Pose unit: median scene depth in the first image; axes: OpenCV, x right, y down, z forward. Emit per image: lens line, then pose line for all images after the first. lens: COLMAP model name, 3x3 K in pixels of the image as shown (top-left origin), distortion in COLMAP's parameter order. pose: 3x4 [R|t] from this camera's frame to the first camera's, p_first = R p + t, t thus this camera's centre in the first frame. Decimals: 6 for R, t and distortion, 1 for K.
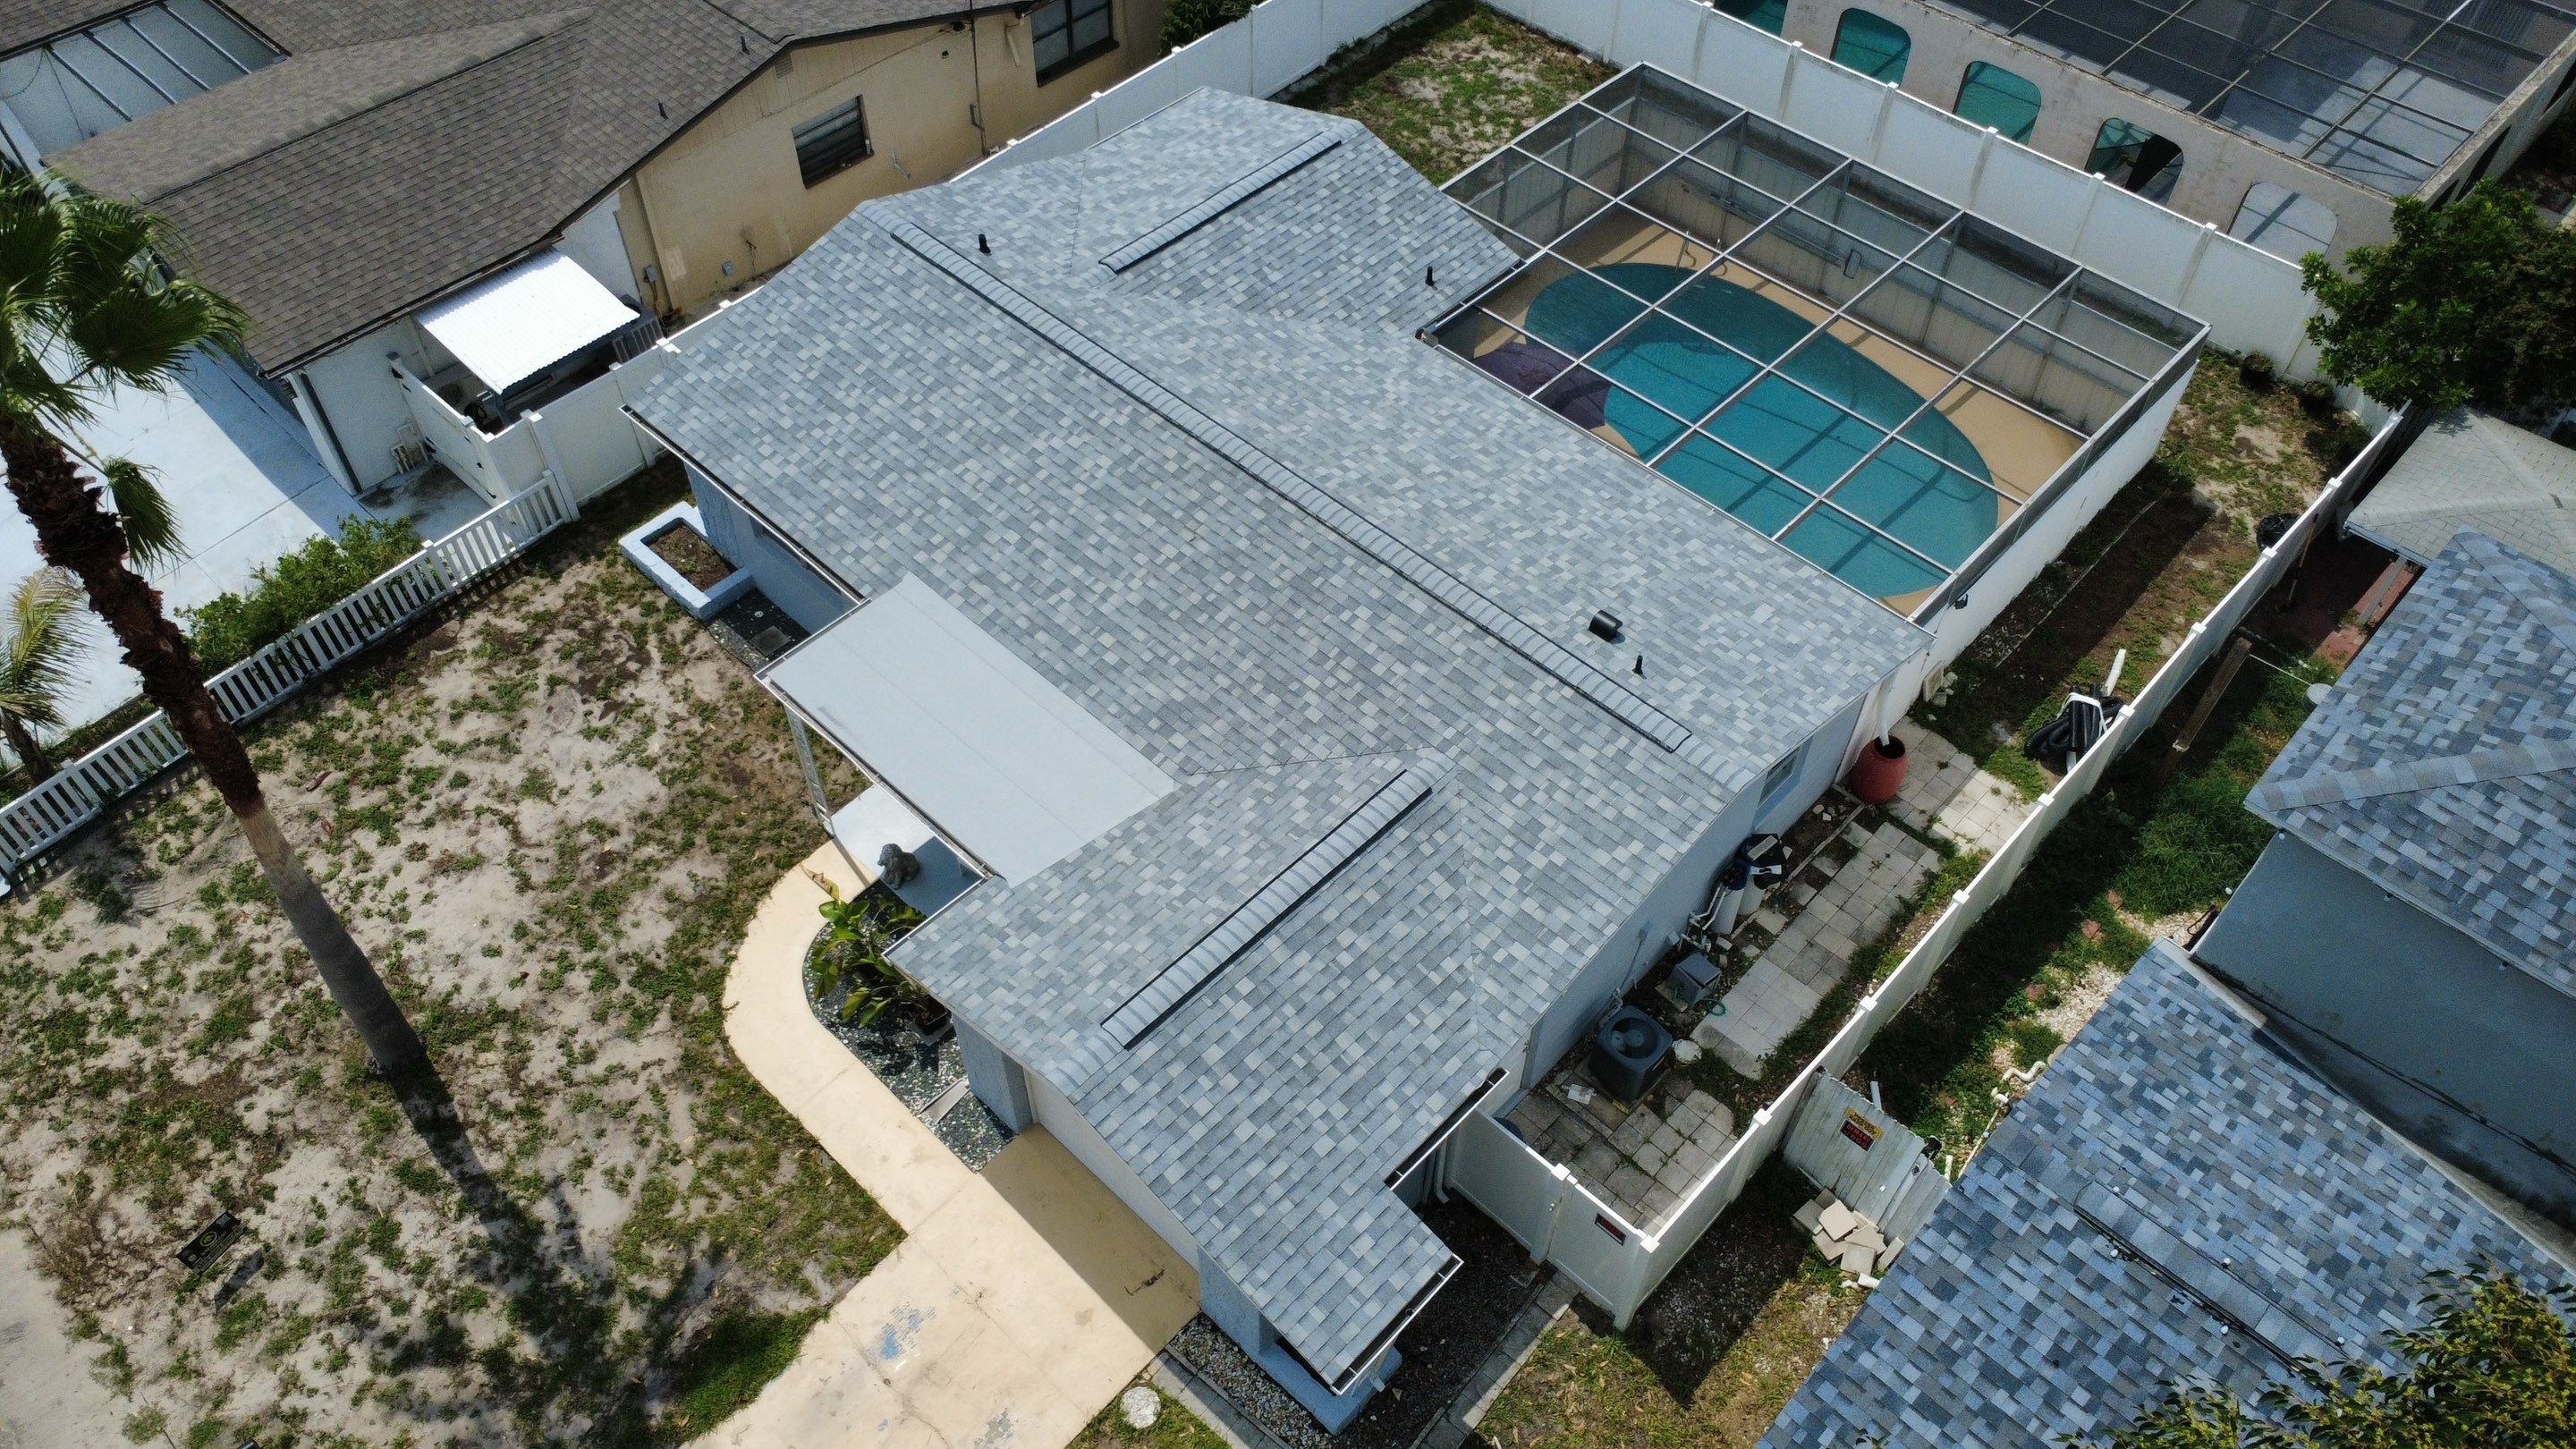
lens RADIAL K [[1875.5, 0, 1282.9], [0, 1875.5, 723.0], [0, 0, 1]] dist [-0.000299, 0.001992]
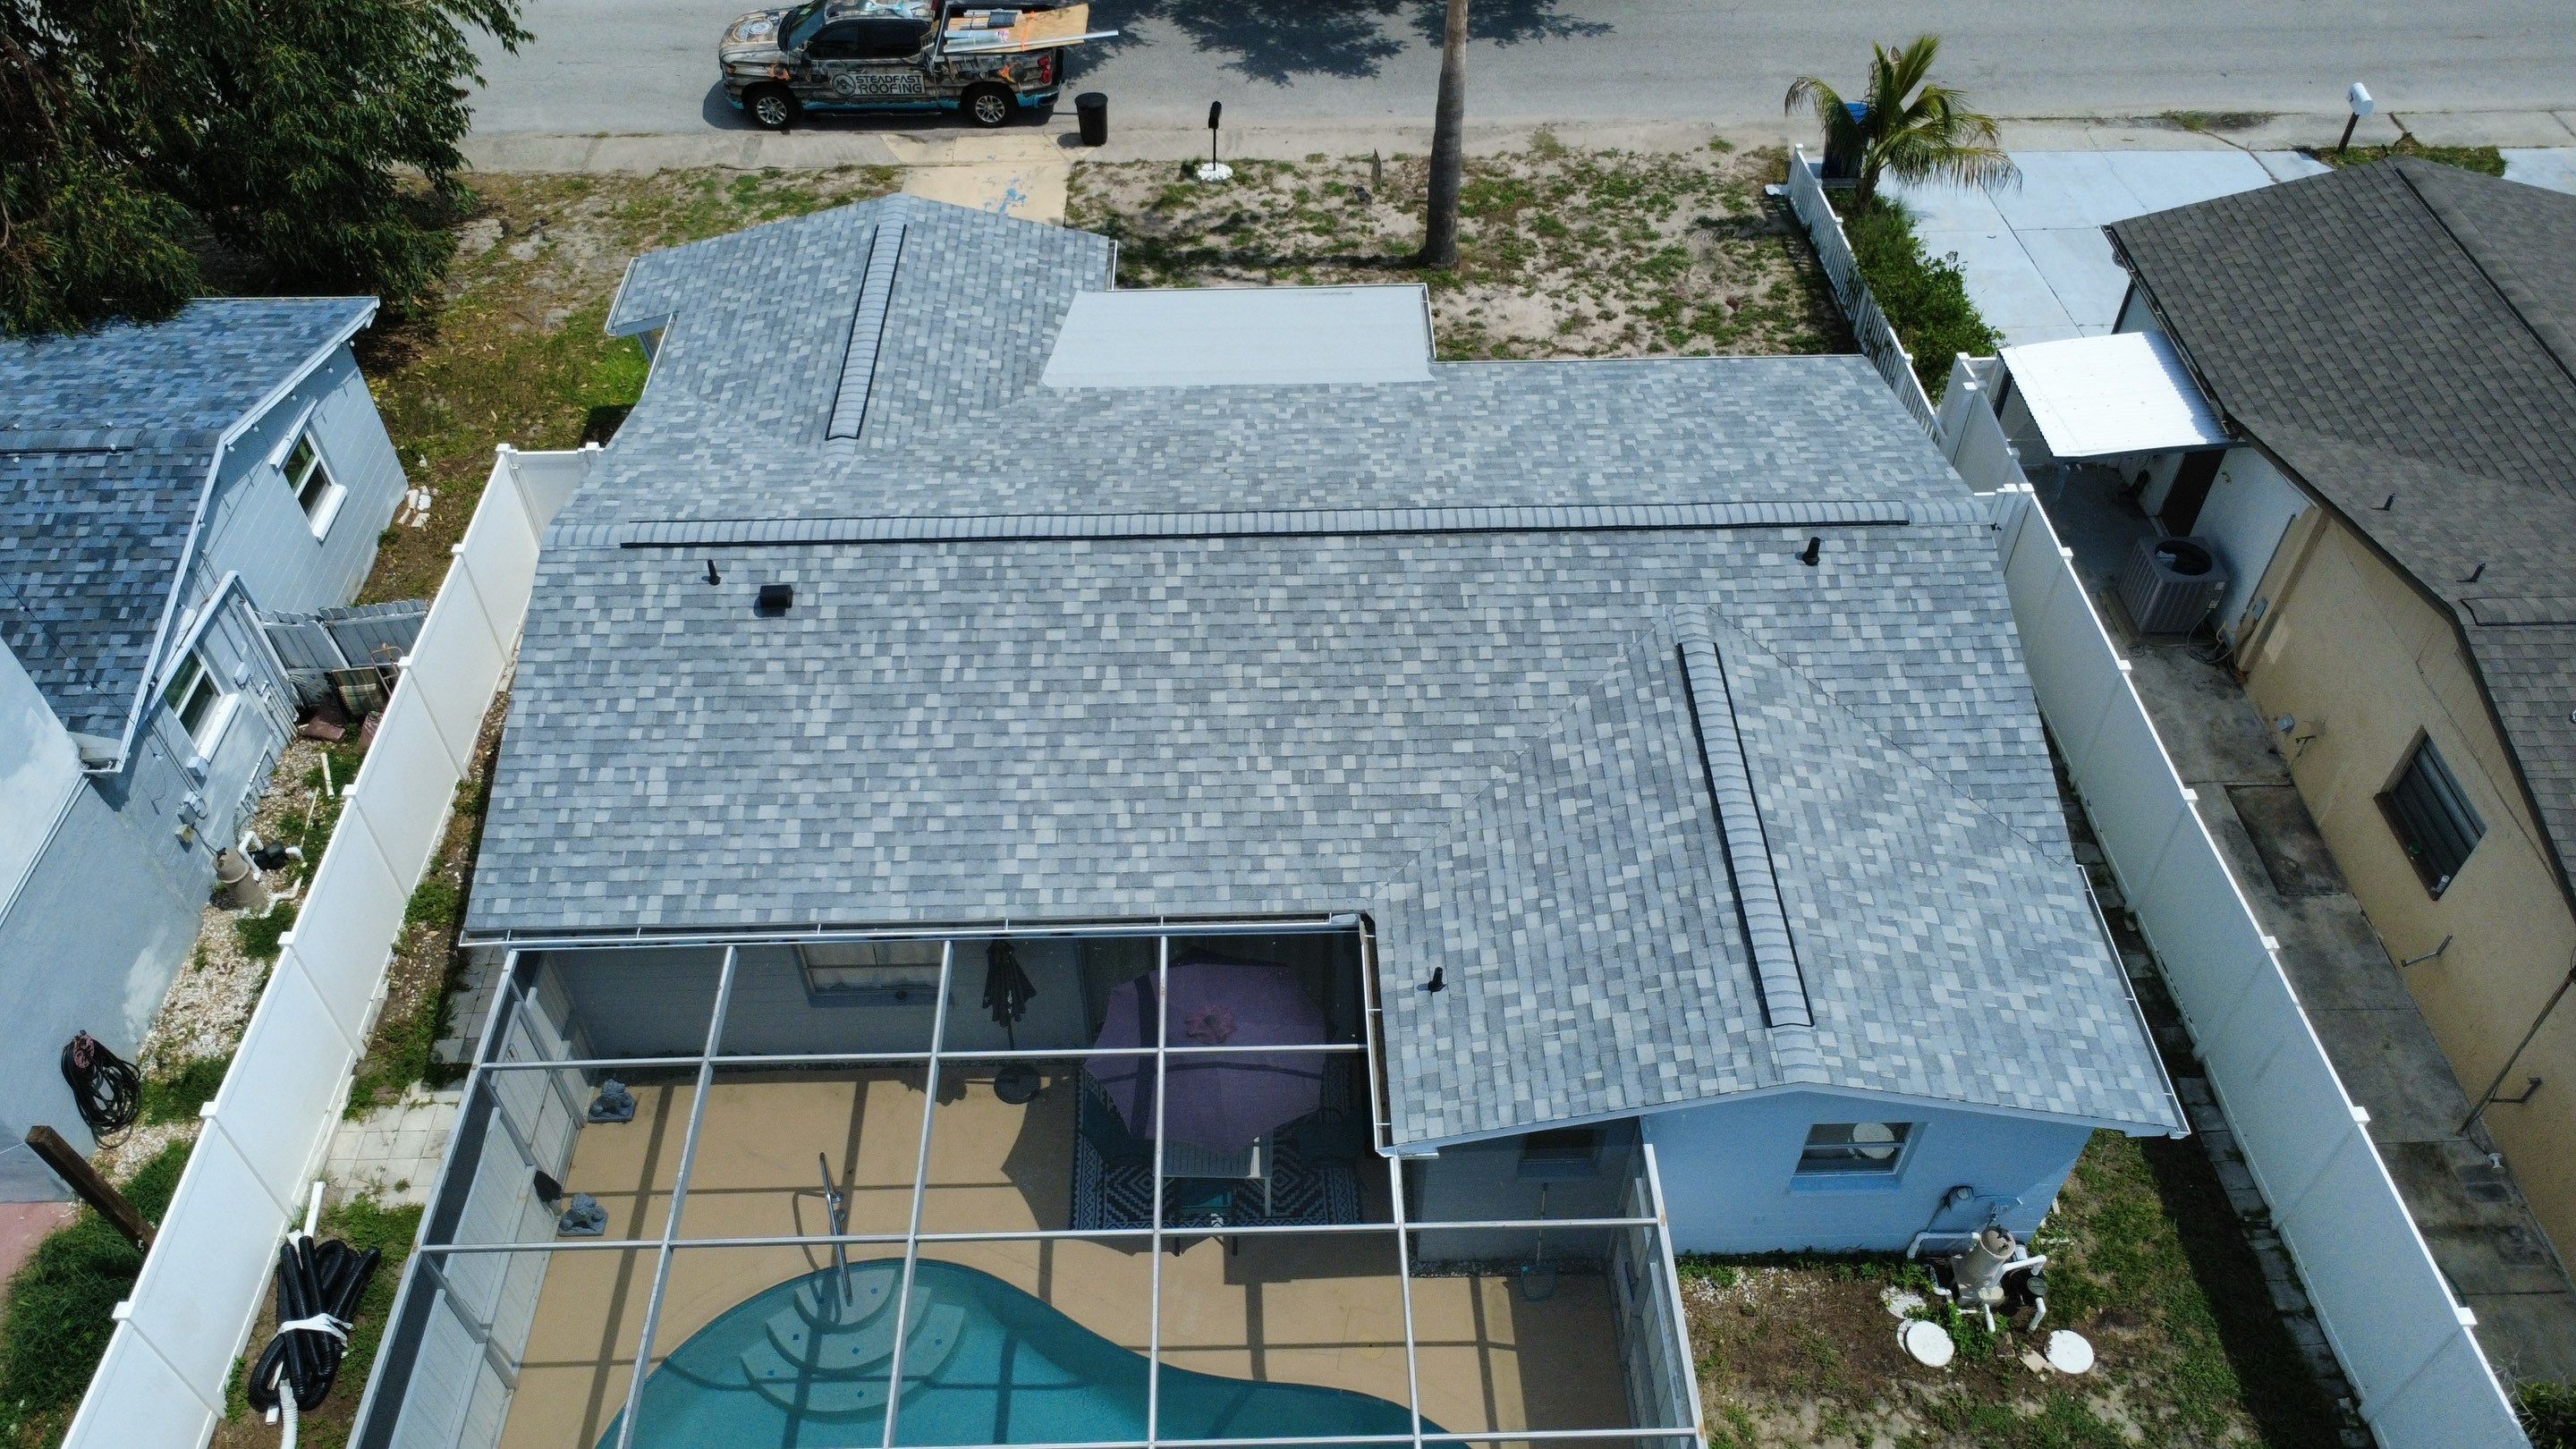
lens RADIAL K [[1875.5, 0, 1284.2], [0, 1875.5, 720.8], [0, 0, 1]] dist [-0.000299, 0.001992]
pose [[-0.705392, 0.507490, -0.494849, 0.441195], [-0.540044, 0.067396, 0.838934, -0.862296], [0.459102, 0.859018, 0.226526, 0.899948]]
